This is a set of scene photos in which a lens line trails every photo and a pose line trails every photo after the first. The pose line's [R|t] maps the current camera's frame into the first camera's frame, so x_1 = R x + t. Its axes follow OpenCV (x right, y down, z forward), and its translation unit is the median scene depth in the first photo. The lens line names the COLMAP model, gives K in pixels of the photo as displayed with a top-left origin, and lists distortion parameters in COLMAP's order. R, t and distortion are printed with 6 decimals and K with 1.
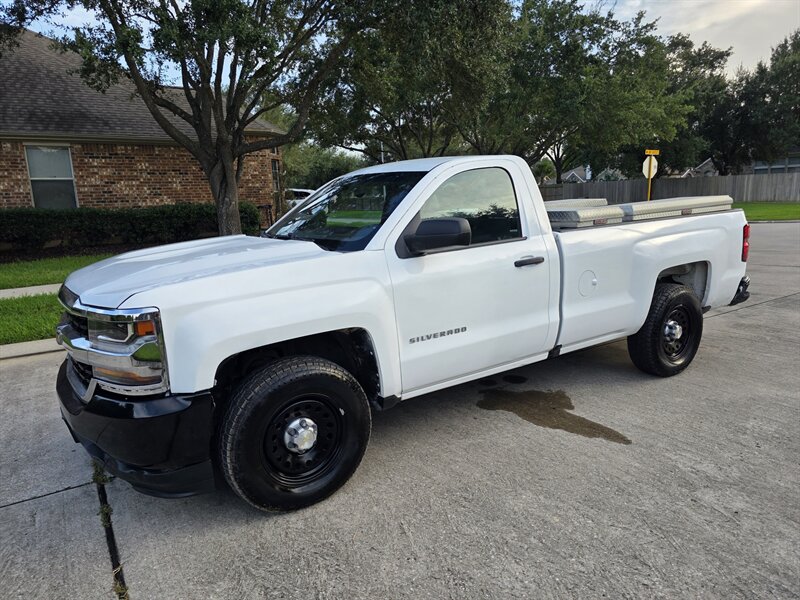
lens RADIAL K [[536.0, 0, 403.3], [0, 536.0, 311.2], [0, 0, 1]] dist [0.058717, -0.056302]
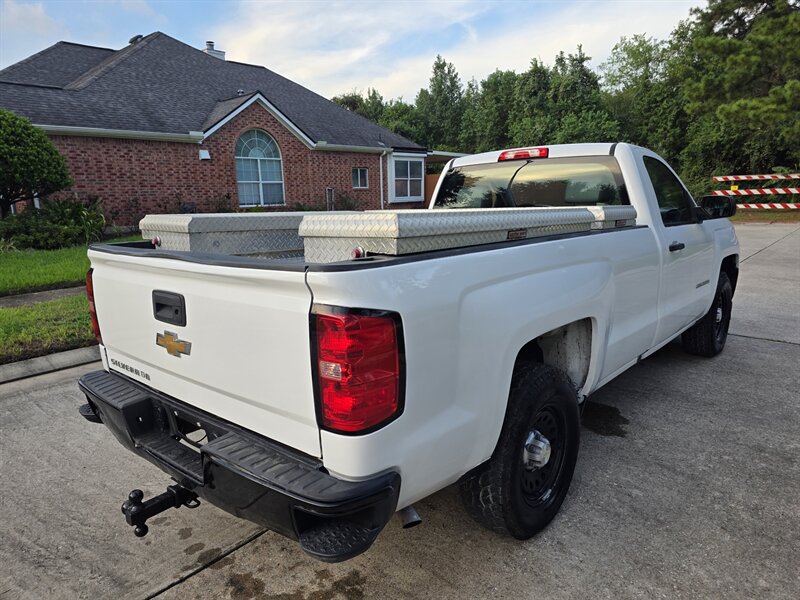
lens RADIAL K [[536.0, 0, 396.9], [0, 536.0, 305.4], [0, 0, 1]] dist [0.058717, -0.056302]
pose [[-0.963787, 0.116069, -0.240088, 0.559216], [0.012515, 0.919005, 0.394048, -0.393680], [0.266379, 0.376774, -0.887177, 1.826471]]
